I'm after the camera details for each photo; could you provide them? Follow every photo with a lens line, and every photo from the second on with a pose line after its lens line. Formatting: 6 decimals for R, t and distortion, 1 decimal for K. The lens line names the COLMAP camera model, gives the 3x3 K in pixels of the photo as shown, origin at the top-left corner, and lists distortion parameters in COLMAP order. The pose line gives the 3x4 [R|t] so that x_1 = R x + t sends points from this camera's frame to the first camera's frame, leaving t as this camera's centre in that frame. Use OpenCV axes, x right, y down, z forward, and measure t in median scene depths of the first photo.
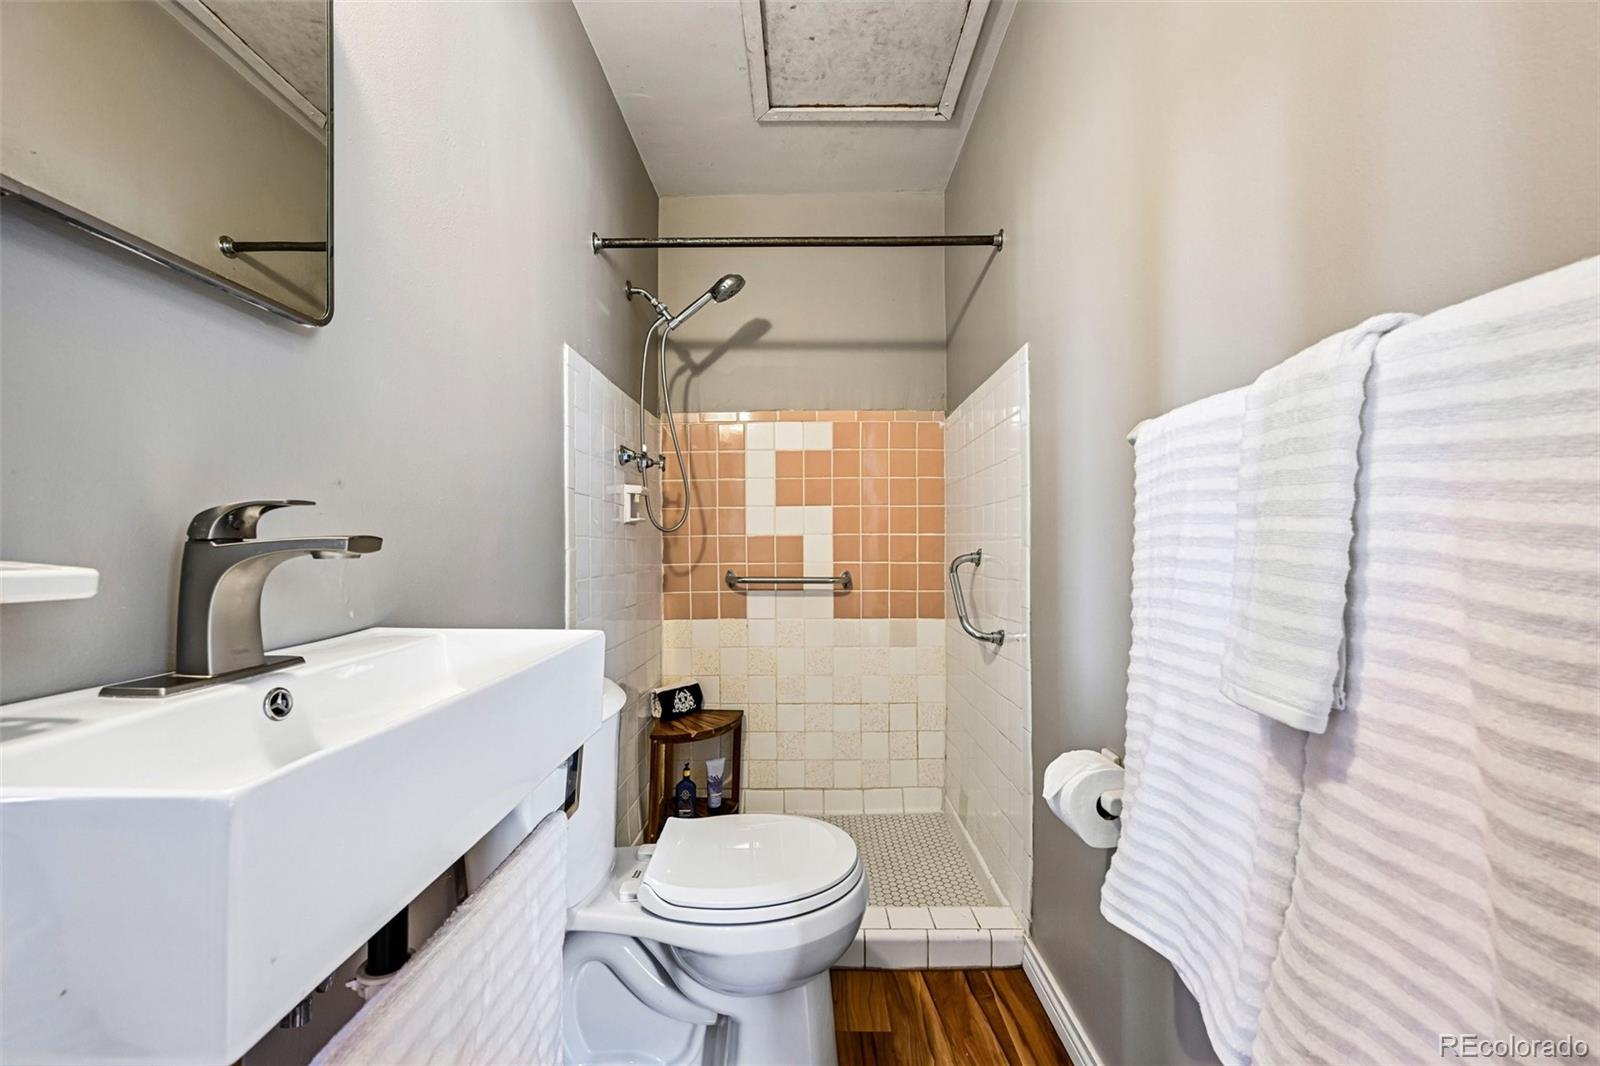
lens RADIAL K [[623.9, 0, 800.7], [0, 623.9, 541.2], [0, 0, 1]] dist [-0.002383, 0.000365]
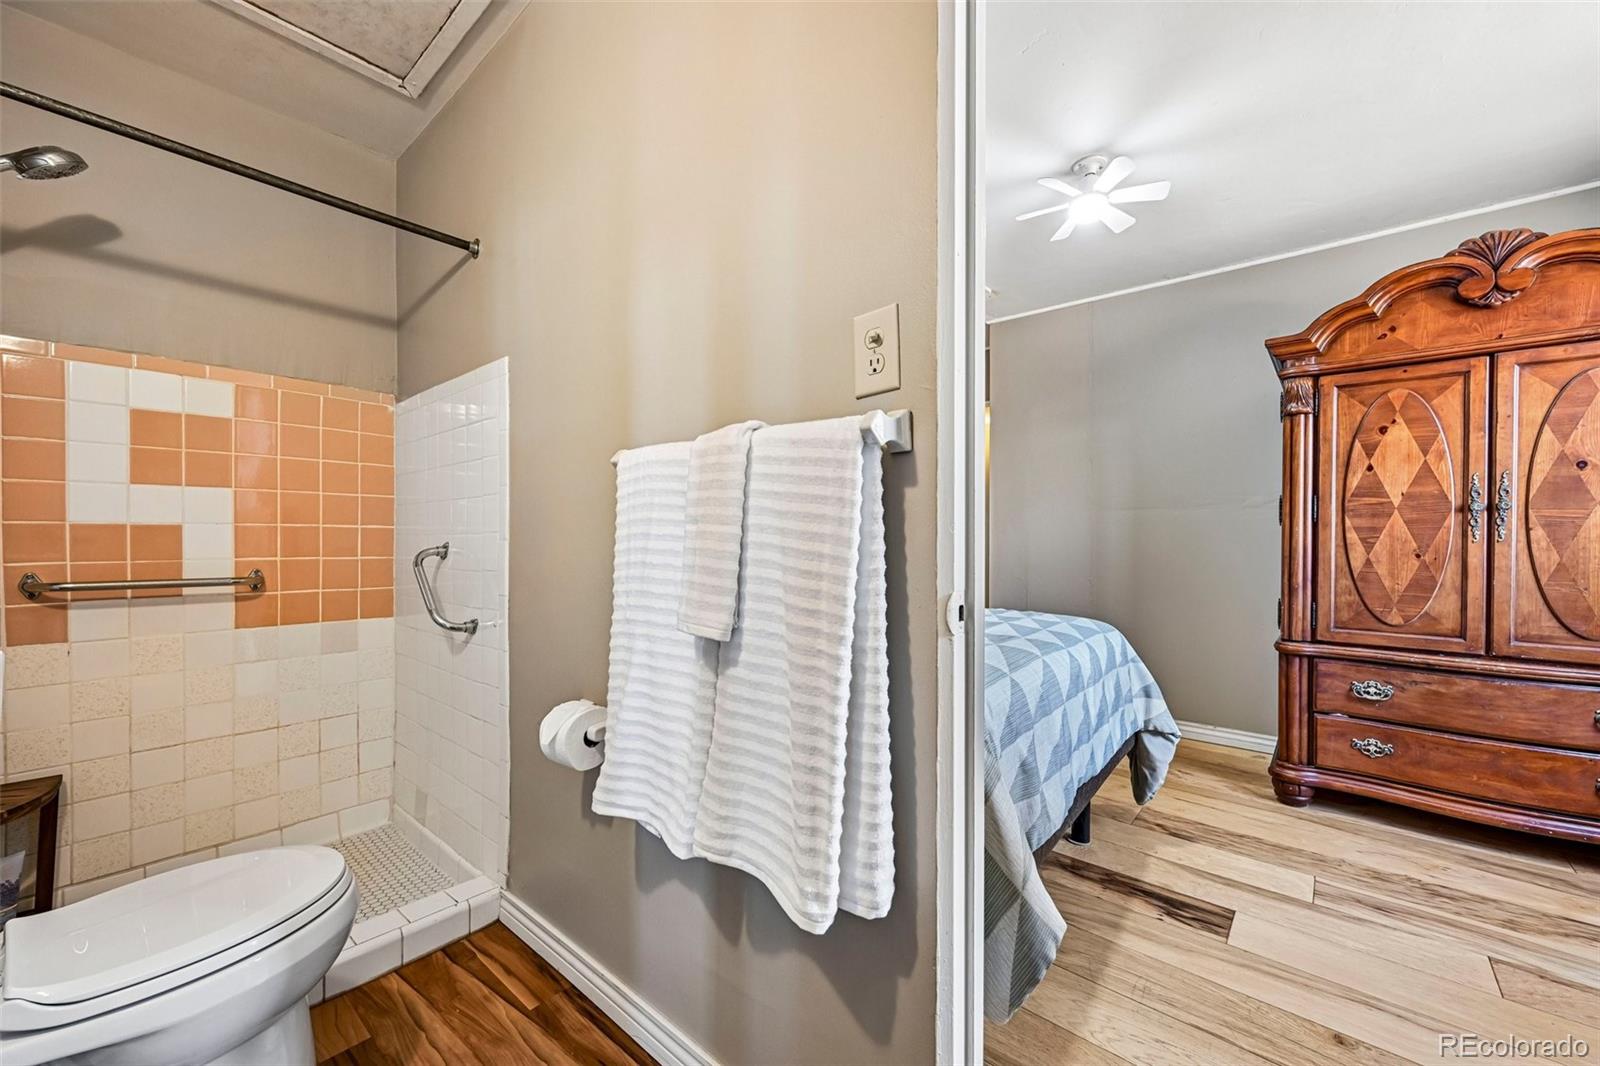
lens RADIAL K [[623.9, 0, 805.6], [0, 623.9, 540.2], [0, 0, 1]] dist [-0.002383, 0.000365]
pose [[0.641344, 0.003922, 0.767244, -0.129399], [-0.010010, 0.999945, 0.003256, -0.000405], [-0.767188, -0.009769, 0.641348, -0.106615]]
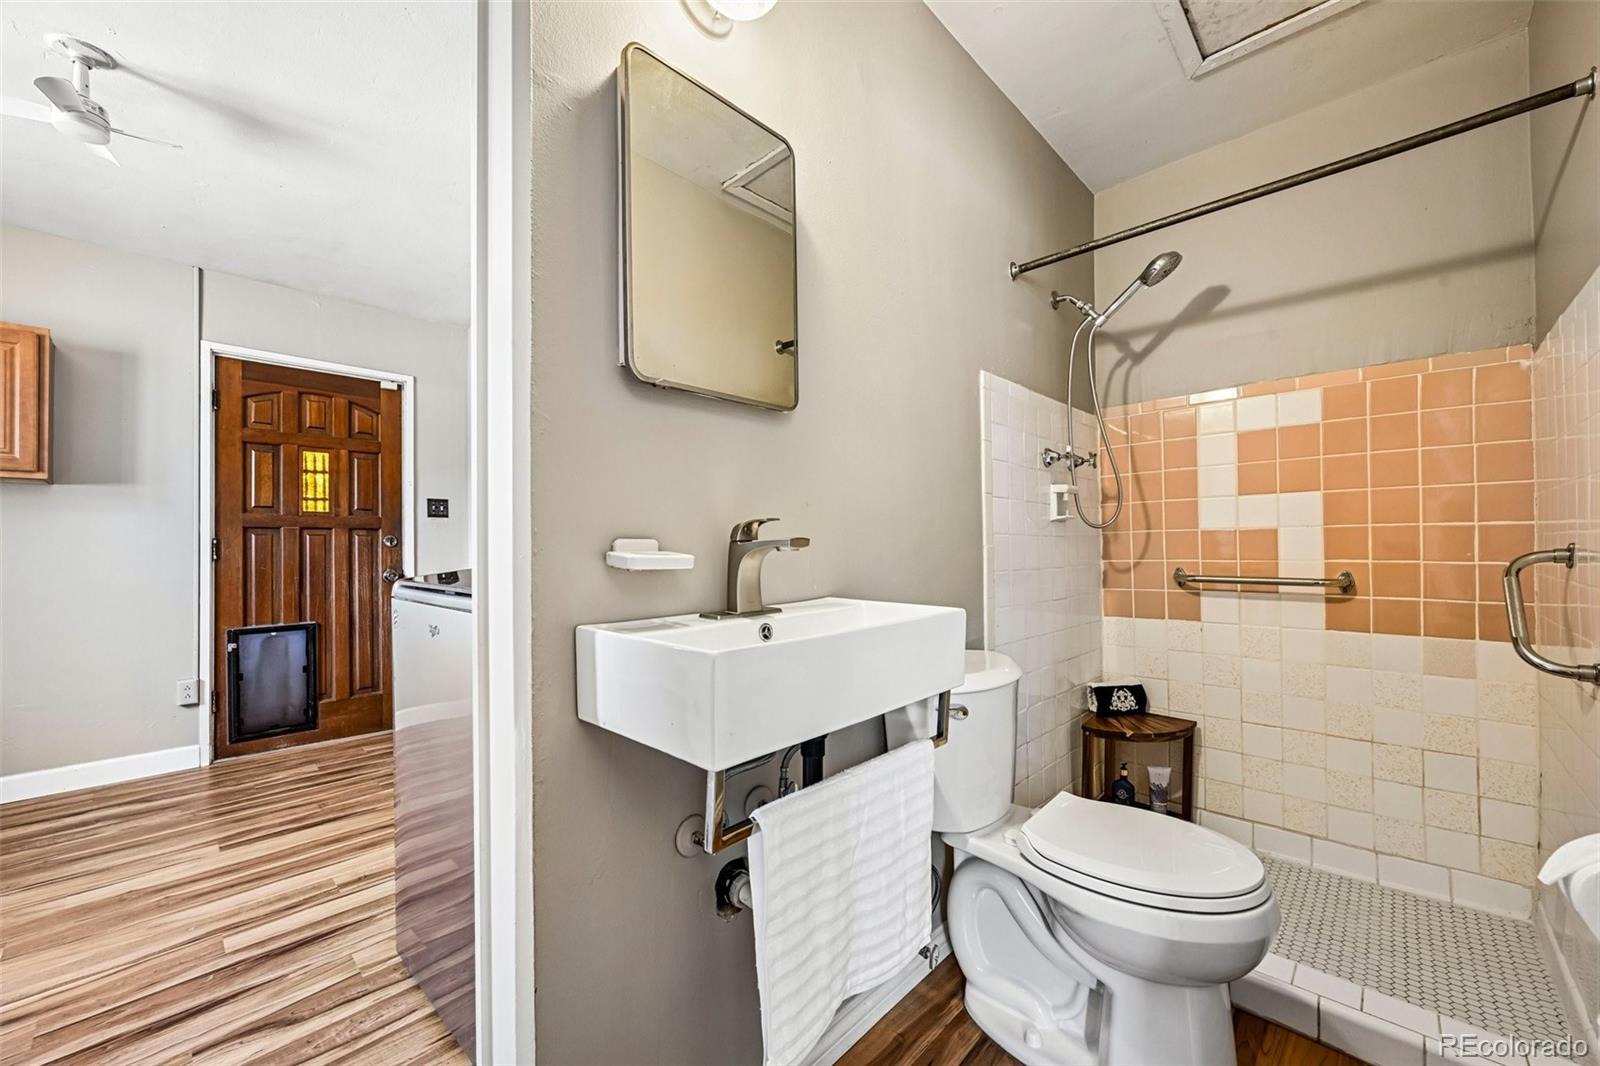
lens RADIAL K [[623.9, 0, 801.1], [0, 623.9, 541.4], [0, 0, 1]] dist [-0.002383, 0.000365]
pose [[0.728546, -0.008548, -0.684943, 0.157089], [0.012150, 0.999926, 0.000445, 0.000339], [0.684889, -0.008647, 0.728596, -0.078982]]
